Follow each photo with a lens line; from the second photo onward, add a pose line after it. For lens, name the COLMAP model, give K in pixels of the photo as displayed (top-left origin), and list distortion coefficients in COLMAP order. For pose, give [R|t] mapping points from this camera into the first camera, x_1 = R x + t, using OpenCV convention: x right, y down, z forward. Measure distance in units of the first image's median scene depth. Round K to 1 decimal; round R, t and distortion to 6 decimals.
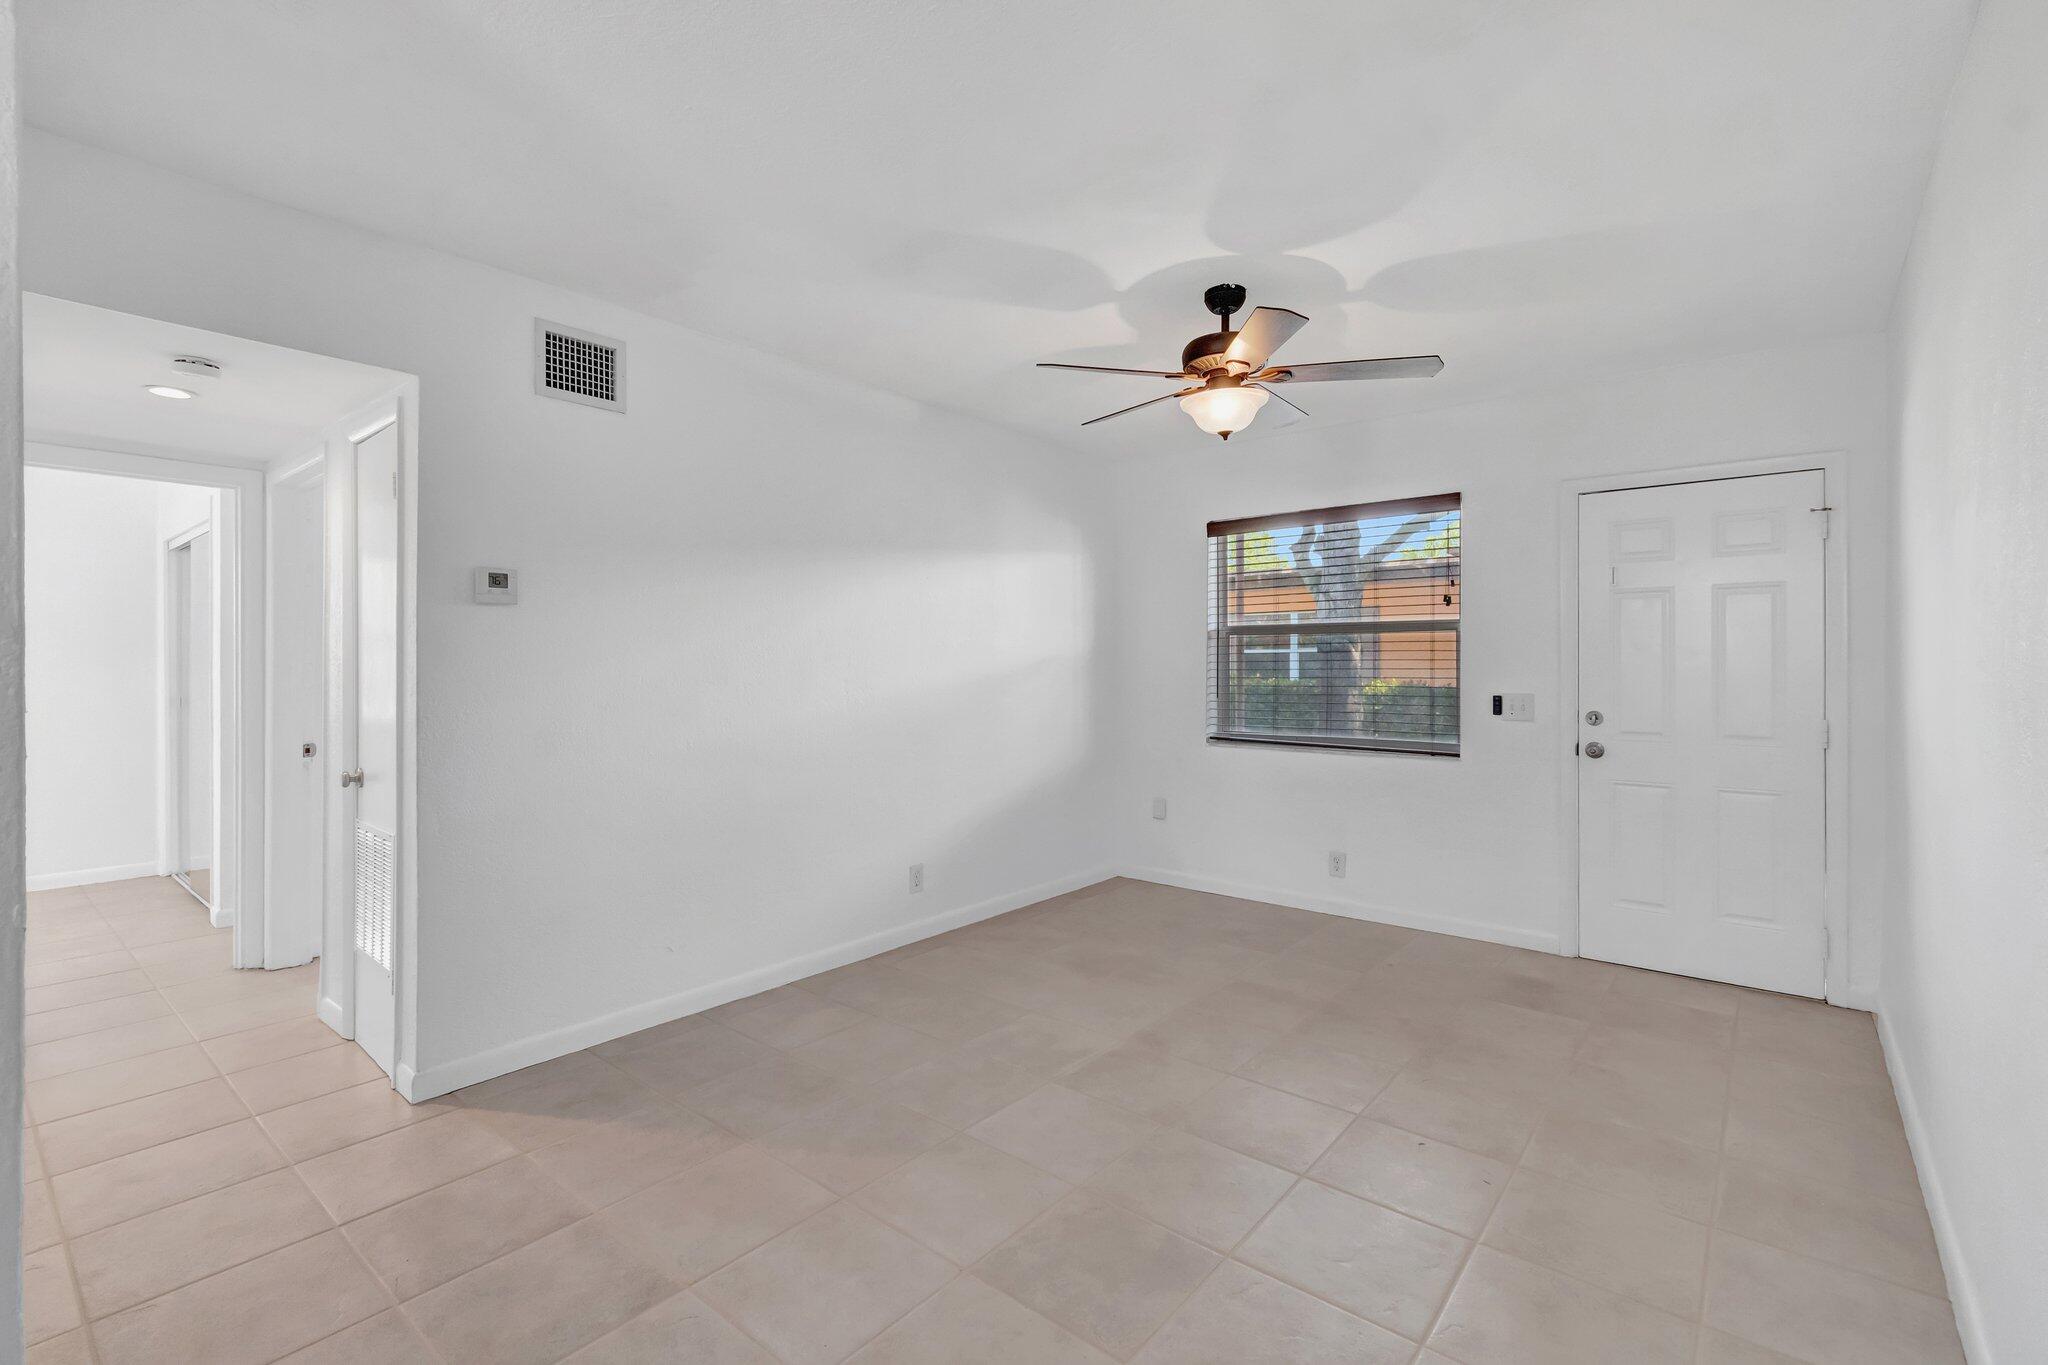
lens RADIAL K [[918.0, 0, 1026.3], [0, 918.0, 667.6], [0, 0, 1]] dist [0.000407, 0.000073]
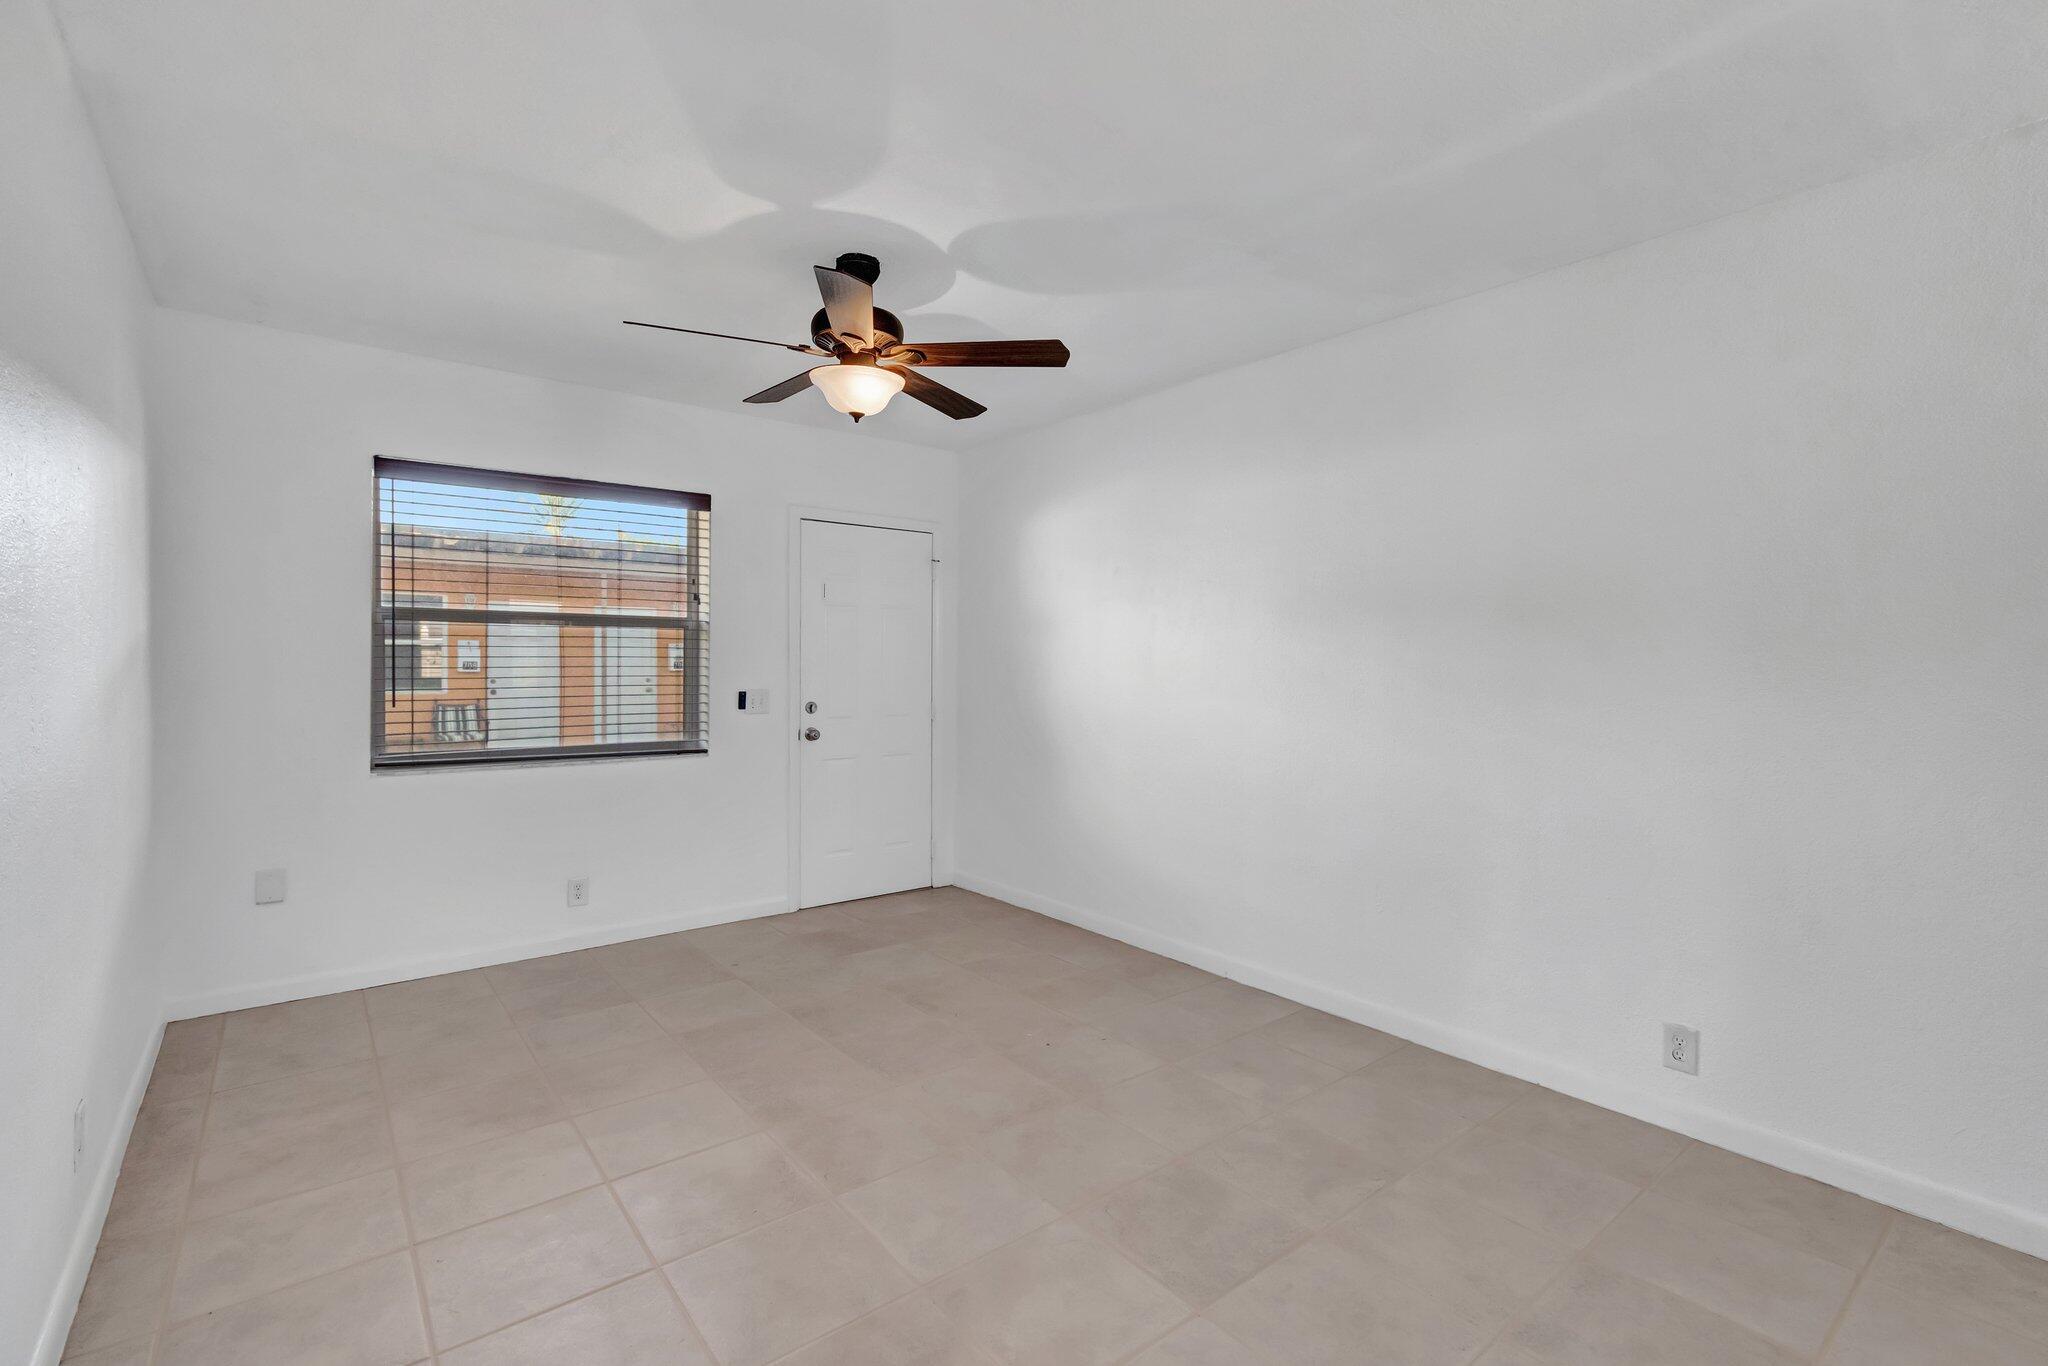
lens RADIAL K [[909.6, 0, 1024.6], [0, 909.6, 677.1], [0, 0, 1]] dist [-0.000019, -0.000006]
pose [[0.194877, -0.013409, 0.980736, -0.474215], [-0.001969, 0.999899, 0.014063, -0.002051], [-0.980826, -0.004672, 0.194831, 0.471992]]
